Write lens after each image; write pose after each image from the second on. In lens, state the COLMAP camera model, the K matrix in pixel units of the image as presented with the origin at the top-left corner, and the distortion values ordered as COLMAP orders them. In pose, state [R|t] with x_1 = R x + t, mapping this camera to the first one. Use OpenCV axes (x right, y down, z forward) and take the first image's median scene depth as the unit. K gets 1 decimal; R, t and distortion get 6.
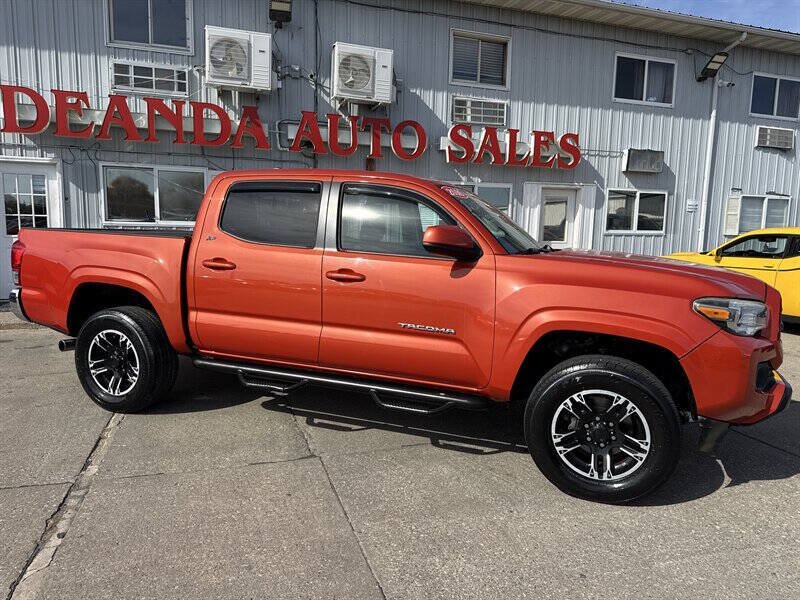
lens RADIAL K [[566.7, 0, 403.8], [0, 566.7, 301.6], [0, 0, 1]] dist [0.047588, -0.063736]
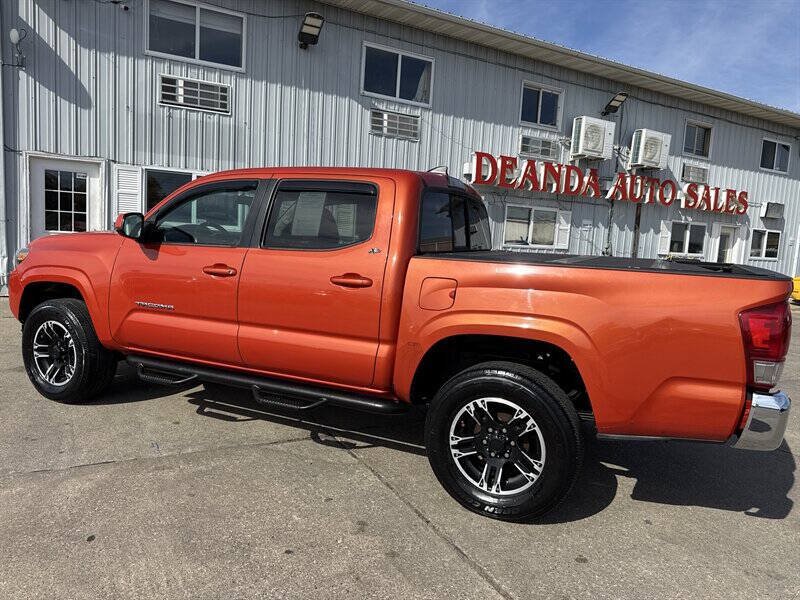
lens RADIAL K [[561.4, 0, 403.3], [0, 561.4, 298.9], [0, 0, 1]] dist [0.069212, -0.082783]
pose [[0.984824, 0.017253, 0.172696, -0.958508], [-0.014168, 0.999718, -0.019079, 0.028530], [-0.172976, 0.016342, 0.984790, -0.340290]]
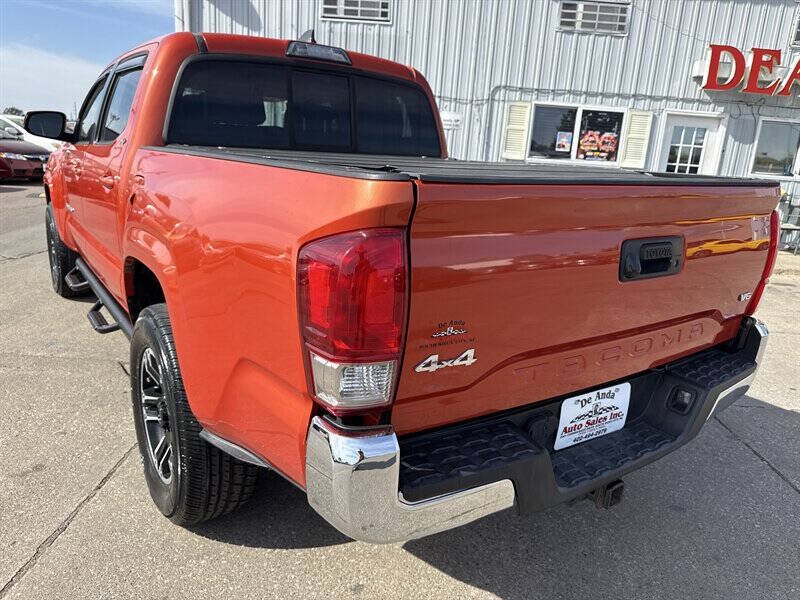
lens RADIAL K [[566.7, 0, 403.8], [0, 566.7, 301.6], [0, 0, 1]] dist [0.047588, -0.063736]
pose [[0.938054, 0.129816, -0.321252, -0.709434], [-0.093820, 0.987690, 0.125166, 0.021376], [0.333546, -0.087272, 0.938686, -0.223241]]
